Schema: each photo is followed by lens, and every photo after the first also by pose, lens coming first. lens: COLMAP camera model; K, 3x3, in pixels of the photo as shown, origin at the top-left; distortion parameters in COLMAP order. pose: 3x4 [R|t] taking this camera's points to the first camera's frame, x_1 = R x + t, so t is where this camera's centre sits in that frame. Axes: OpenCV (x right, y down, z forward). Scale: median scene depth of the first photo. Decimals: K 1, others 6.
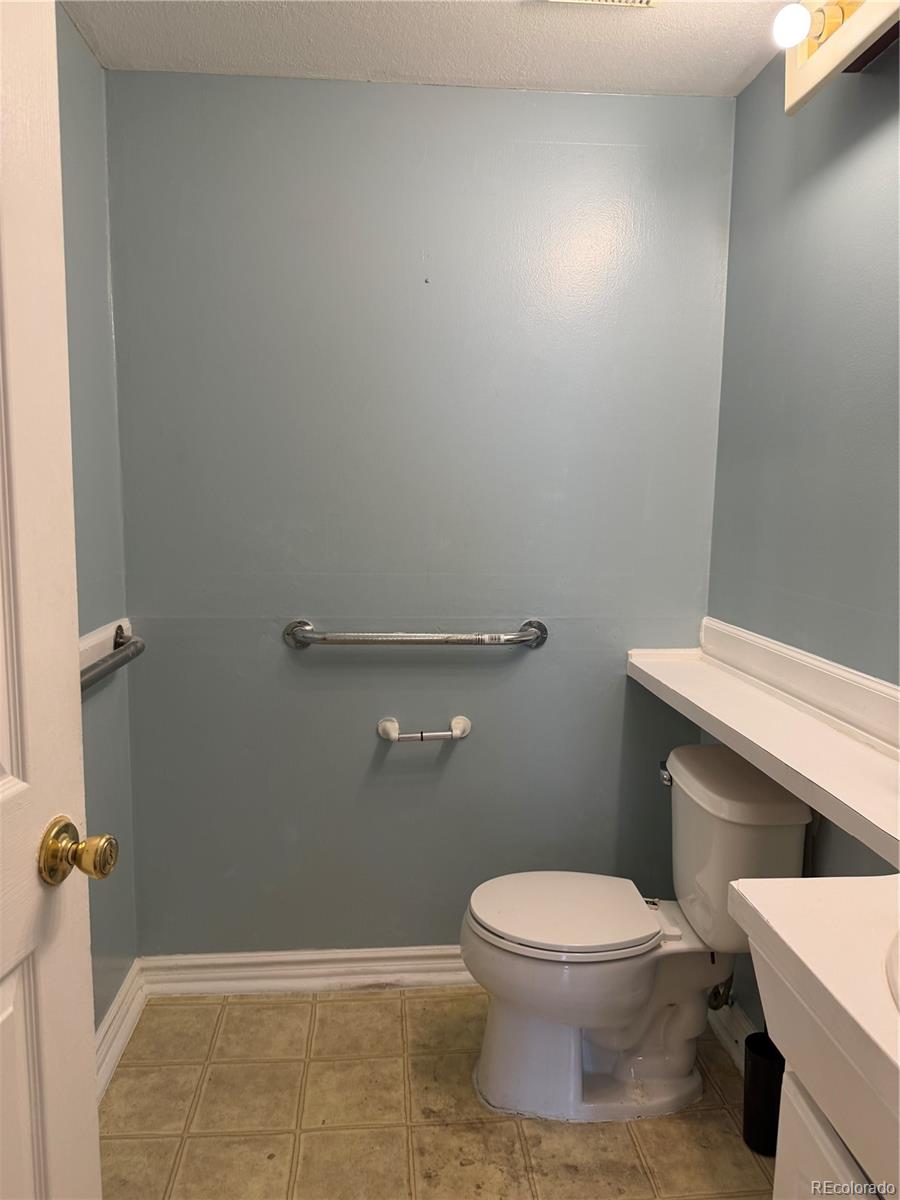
lens RADIAL K [[846.7, 0, 455.3], [0, 846.7, 598.5], [0, 0, 1]] dist [0.073862, -0.047241]
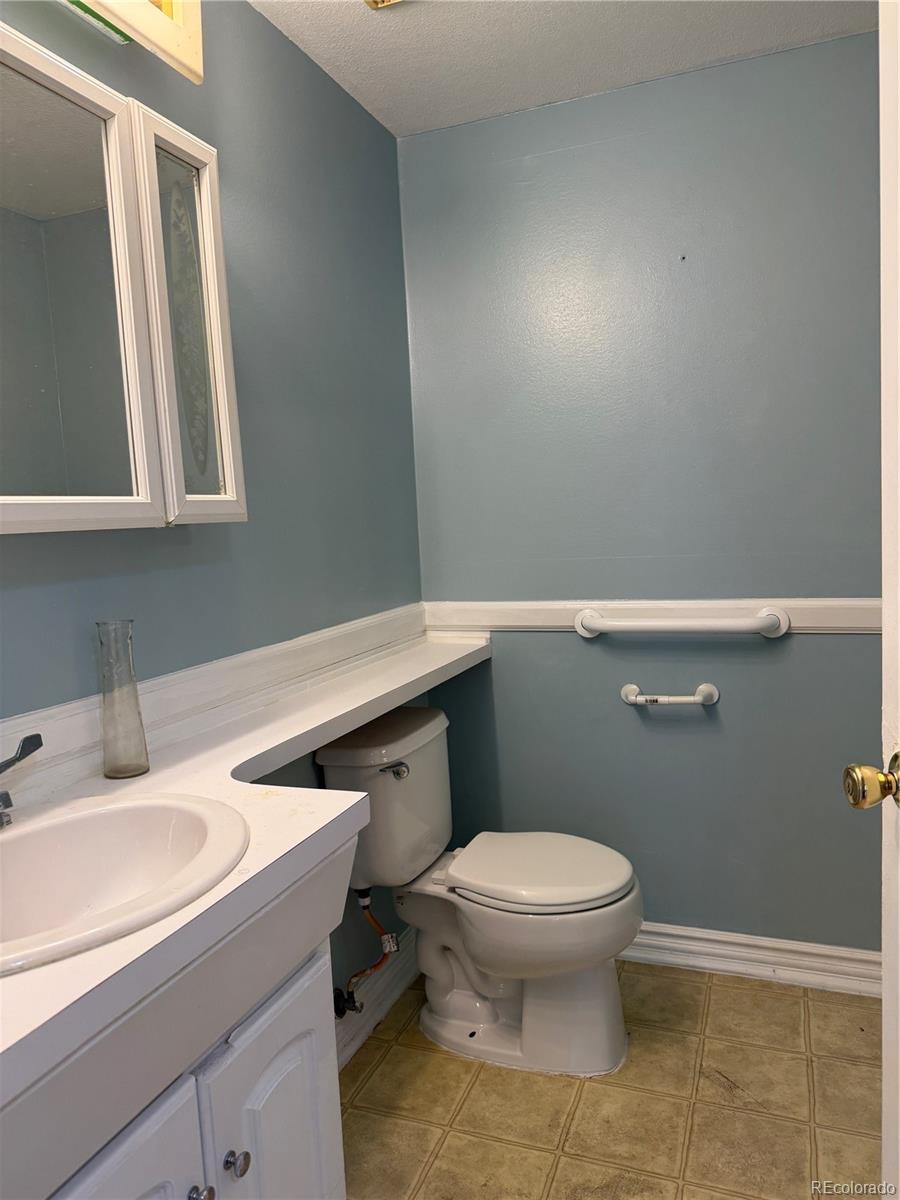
lens RADIAL K [[846.7, 0, 460.5], [0, 846.7, 601.1], [0, 0, 1]] dist [0.073862, -0.047241]
pose [[-0.900619, -0.103825, 0.422025, -0.170686], [0.009092, 0.966332, 0.257136, -0.193370], [-0.434514, 0.235419, -0.869354, 1.815902]]
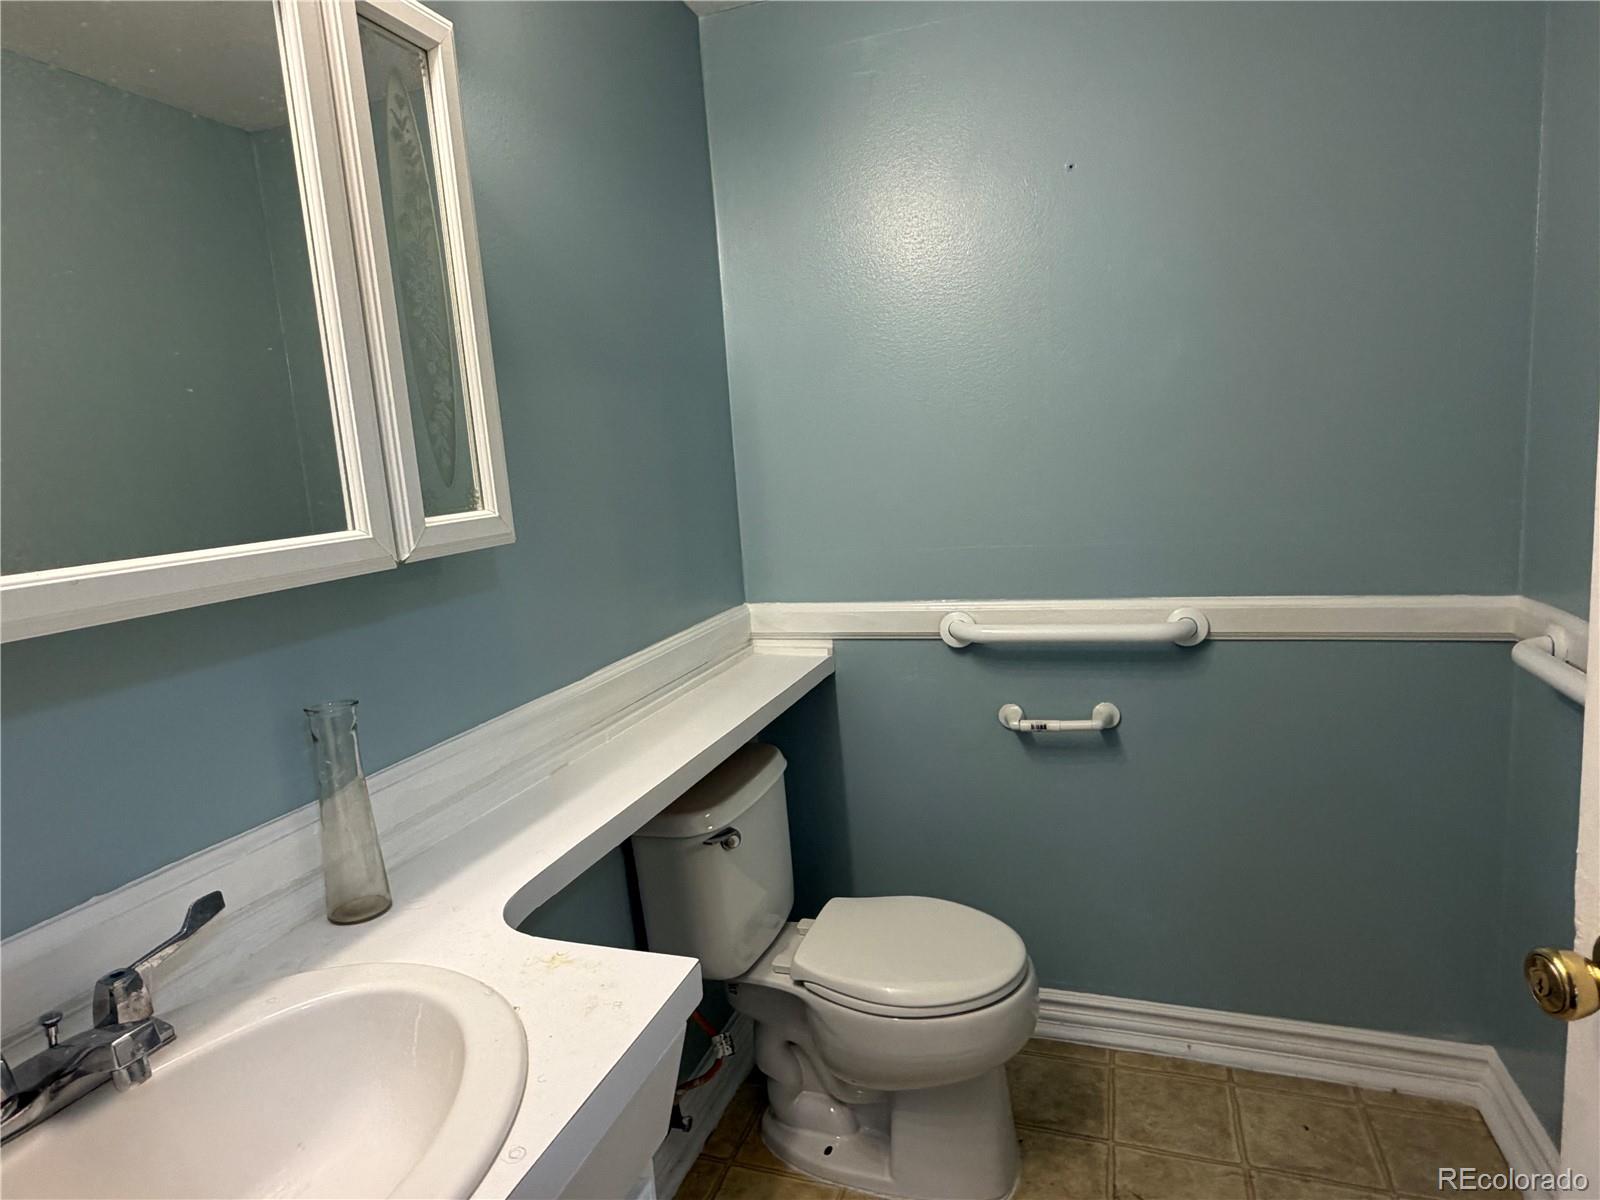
lens RADIAL K [[944.4, 0, 799.2], [0, 944.4, 595.6], [0, 0, 1]] dist [0.015047, 0.002639]
pose [[-0.913738, -0.097598, 0.394408, -0.094657], [0.027330, 0.953759, 0.299328, -0.212497], [-0.405384, 0.284287, -0.868818, 1.704801]]
